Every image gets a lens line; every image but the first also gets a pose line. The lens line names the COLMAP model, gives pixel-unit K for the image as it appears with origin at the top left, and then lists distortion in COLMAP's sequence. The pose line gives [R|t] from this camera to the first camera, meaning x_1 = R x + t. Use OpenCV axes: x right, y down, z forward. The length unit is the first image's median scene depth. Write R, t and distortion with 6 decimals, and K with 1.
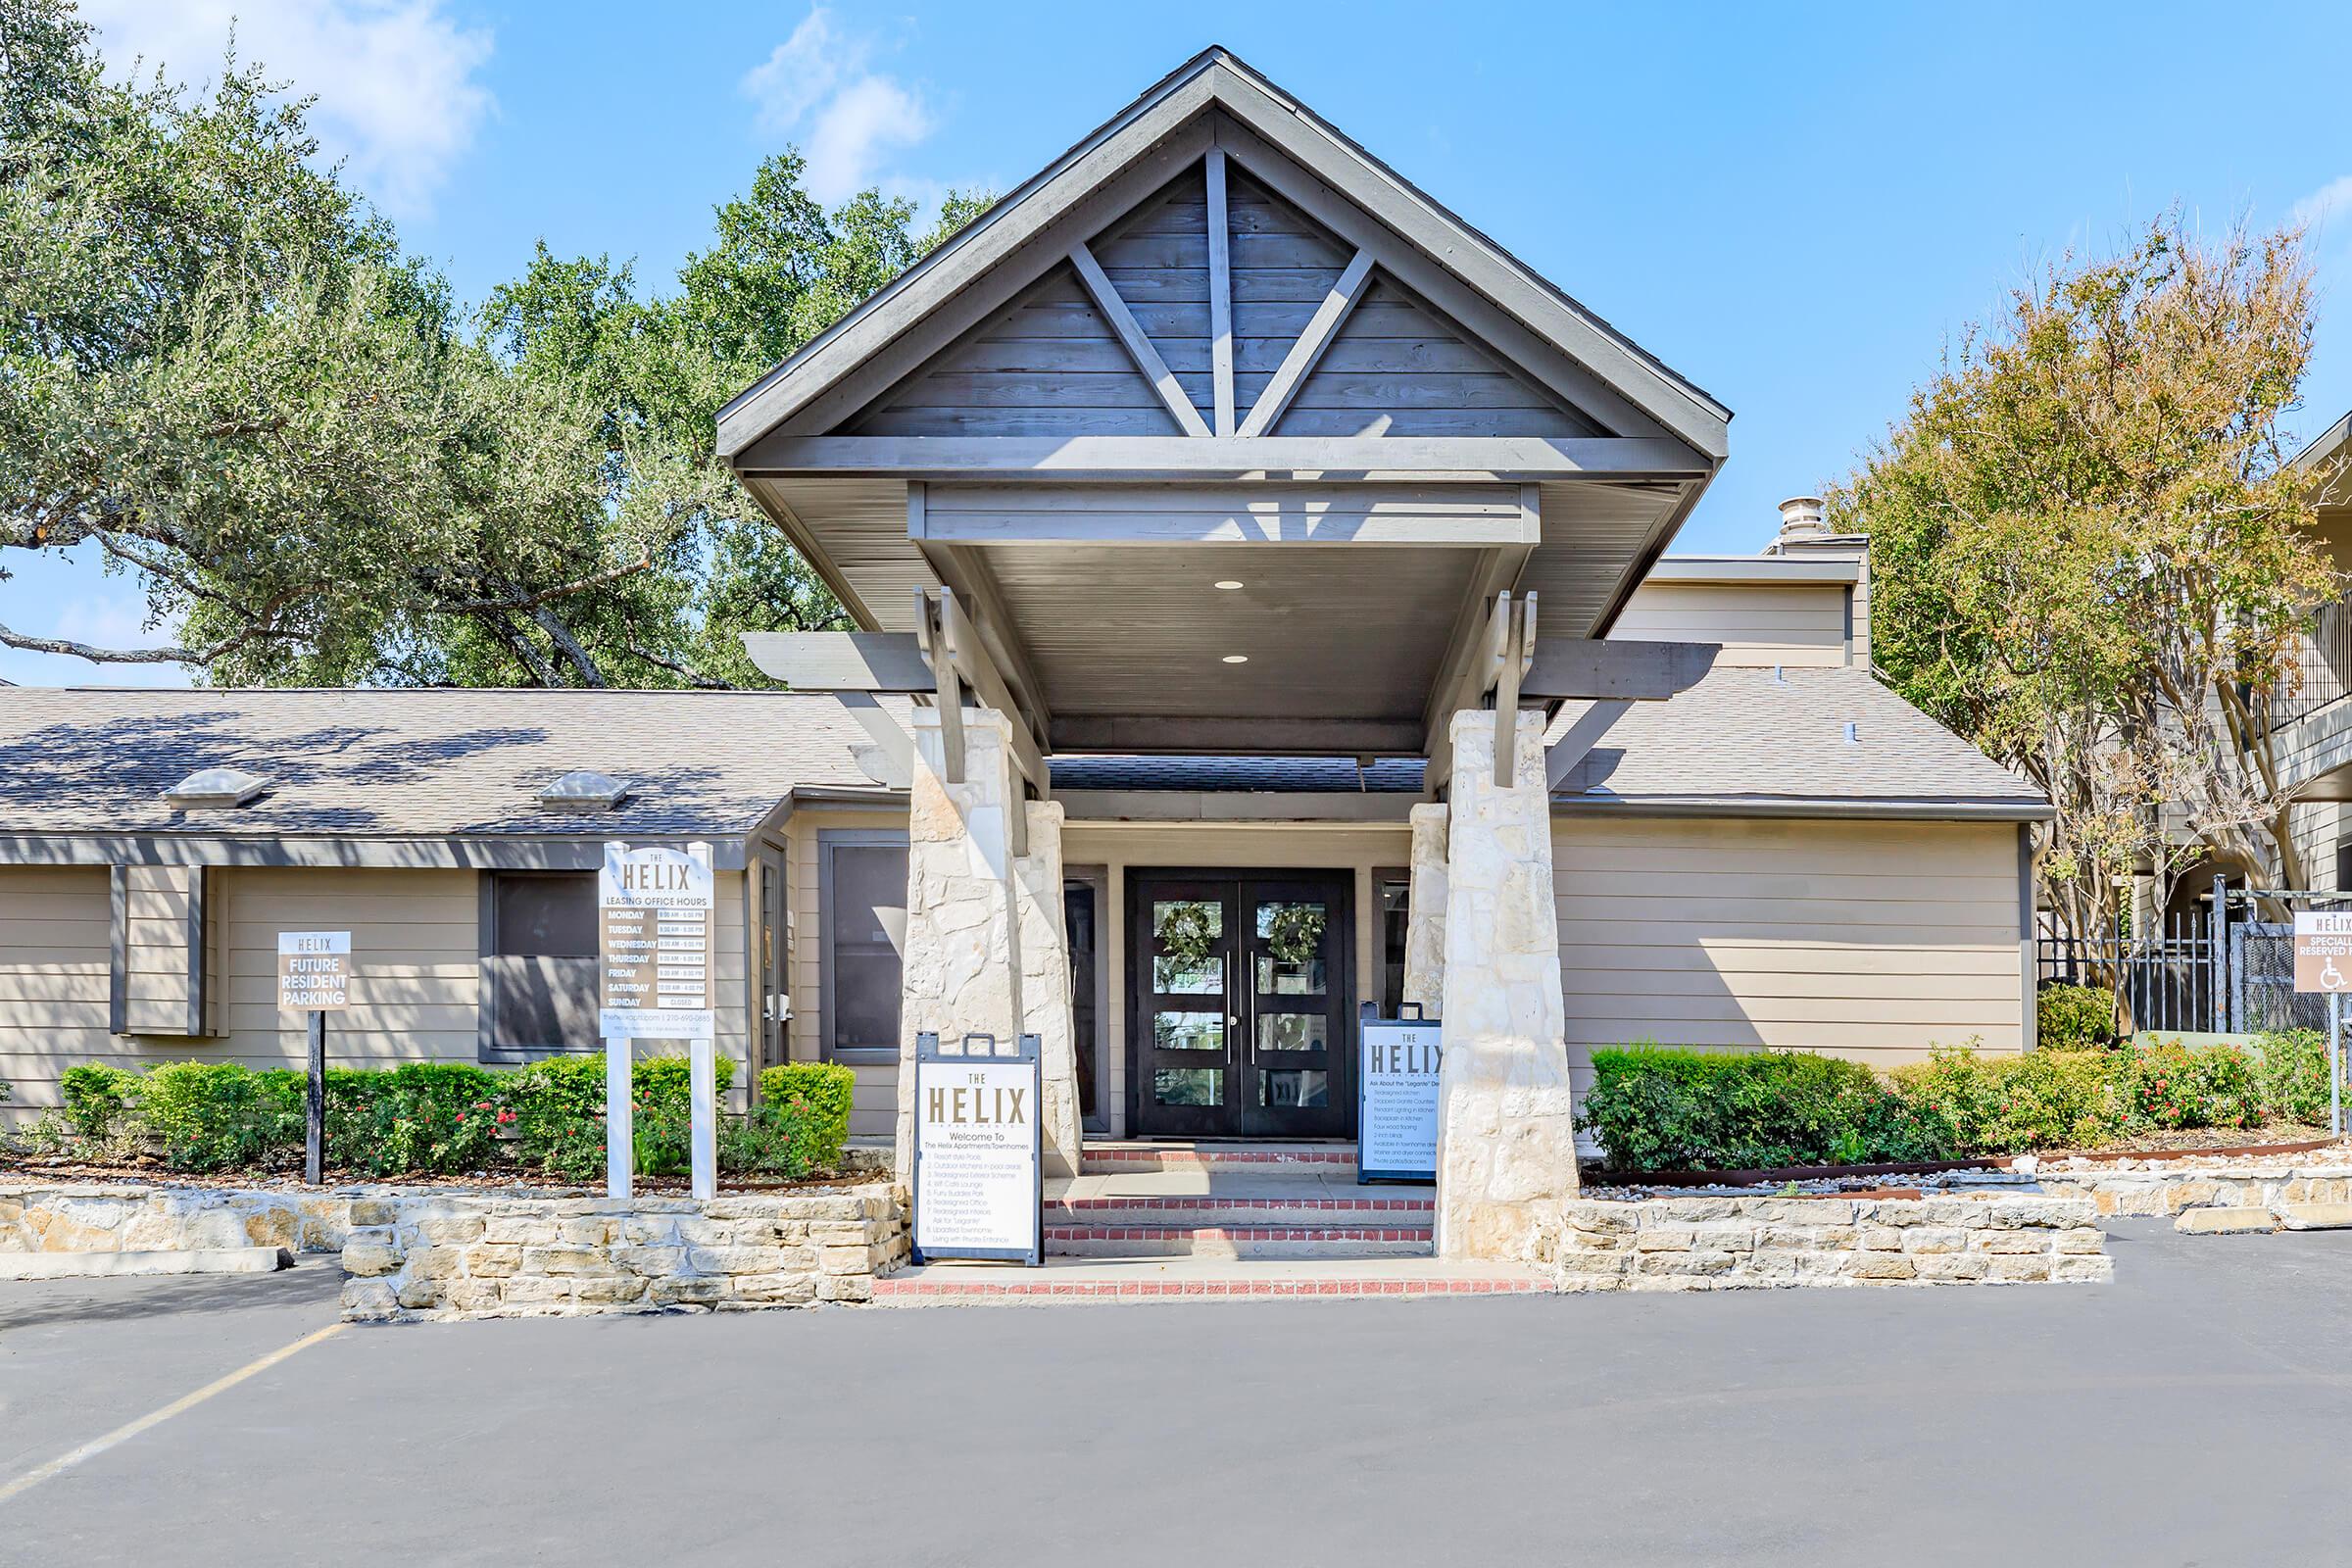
lens RADIAL K [[1306.3, 0, 1192.3], [0, 1306.3, 799.7], [0, 0, 1]] dist [0.003318, 0.000323]
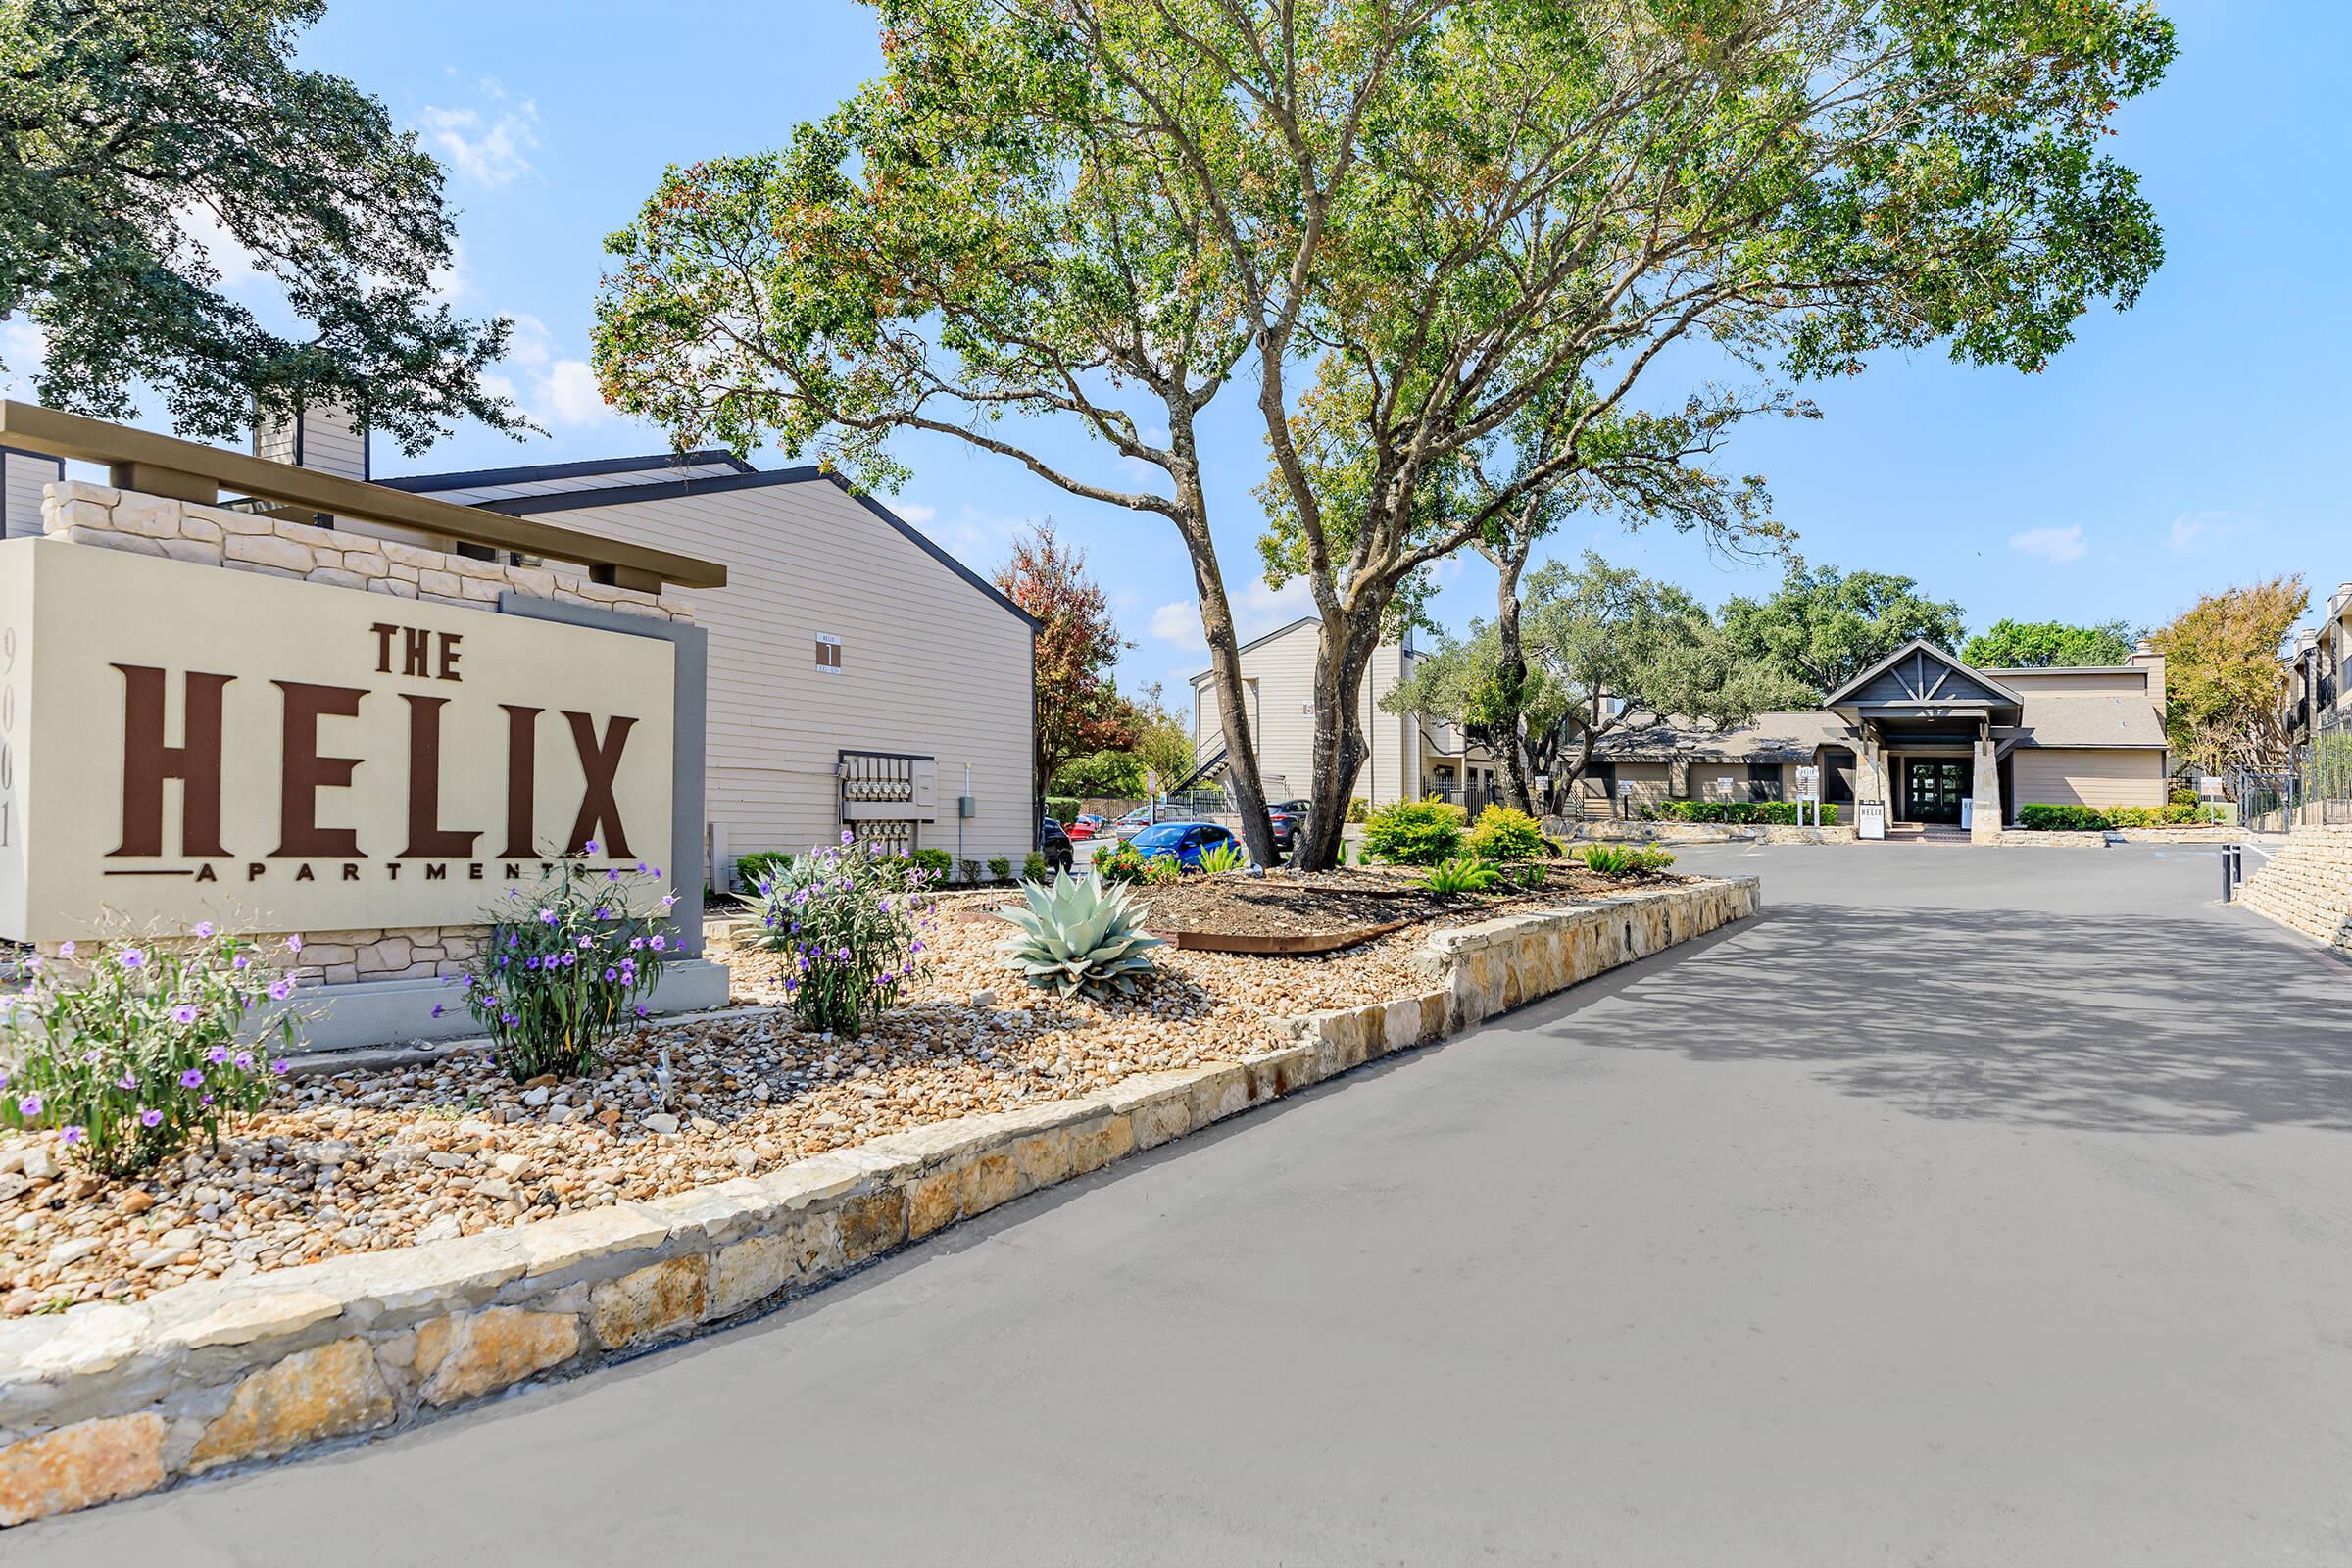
lens RADIAL K [[1306.3, 0, 1192.3], [0, 1306.3, 799.7], [0, 0, 1]] dist [0.003318, 0.000323]
pose [[0.843193, 0.010972, -0.537499, 0.350750], [0.096024, 0.980641, 0.170654, -0.950882], [0.528966, -0.195507, 0.825816, -4.655036]]
